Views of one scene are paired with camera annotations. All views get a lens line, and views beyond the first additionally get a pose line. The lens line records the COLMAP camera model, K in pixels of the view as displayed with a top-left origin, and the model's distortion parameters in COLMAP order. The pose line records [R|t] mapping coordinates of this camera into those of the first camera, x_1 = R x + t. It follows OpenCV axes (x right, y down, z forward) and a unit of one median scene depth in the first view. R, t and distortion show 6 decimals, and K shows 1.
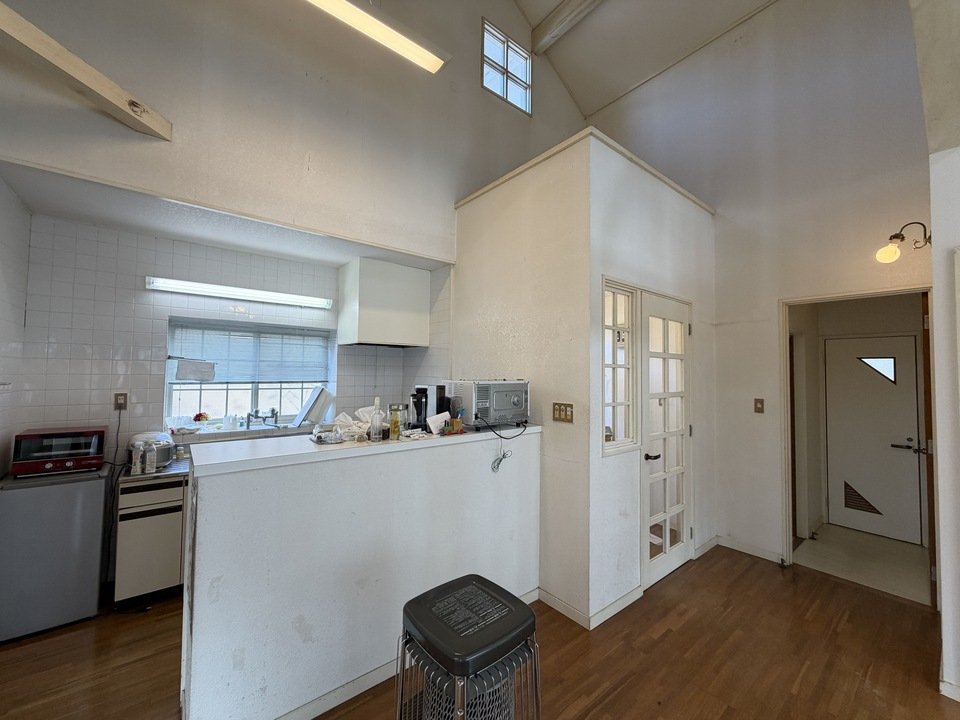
lens RADIAL K [[383.0, 0, 482.7], [0, 383.0, 363.4], [0, 0, 1]] dist [-0.003037, 0.000636]
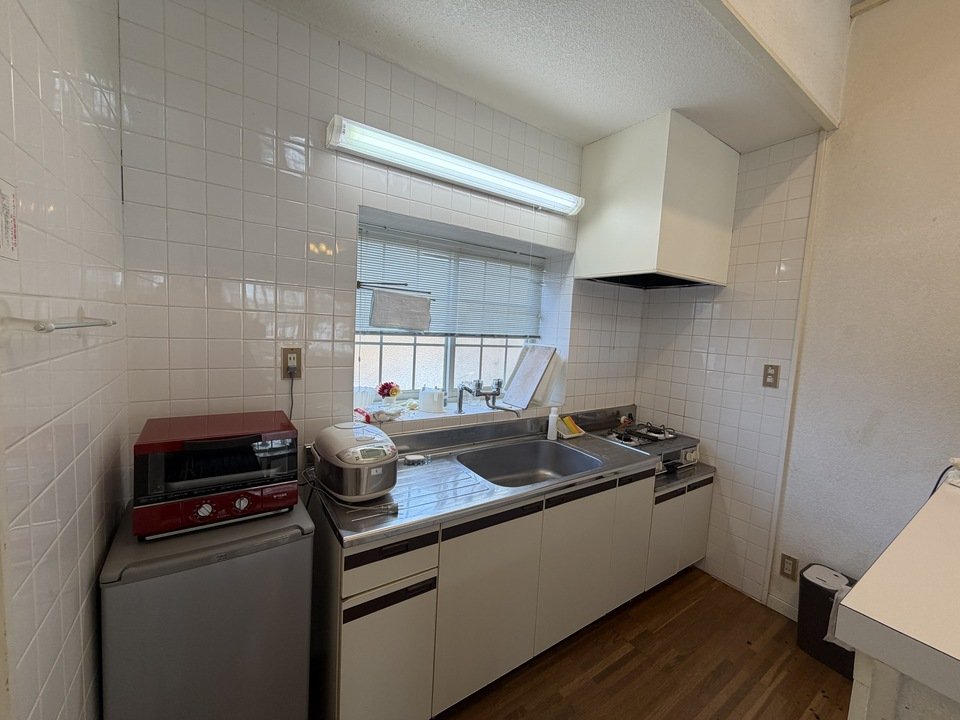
lens RADIAL K [[383.0, 0, 474.8], [0, 383.0, 356.9], [0, 0, 1]] dist [-0.003037, 0.000636]
pose [[0.996782, 0.039920, -0.069516, -0.584305], [-0.033048, 0.994702, 0.097340, 0.027258], [0.073033, -0.094729, 0.992821, 0.437014]]
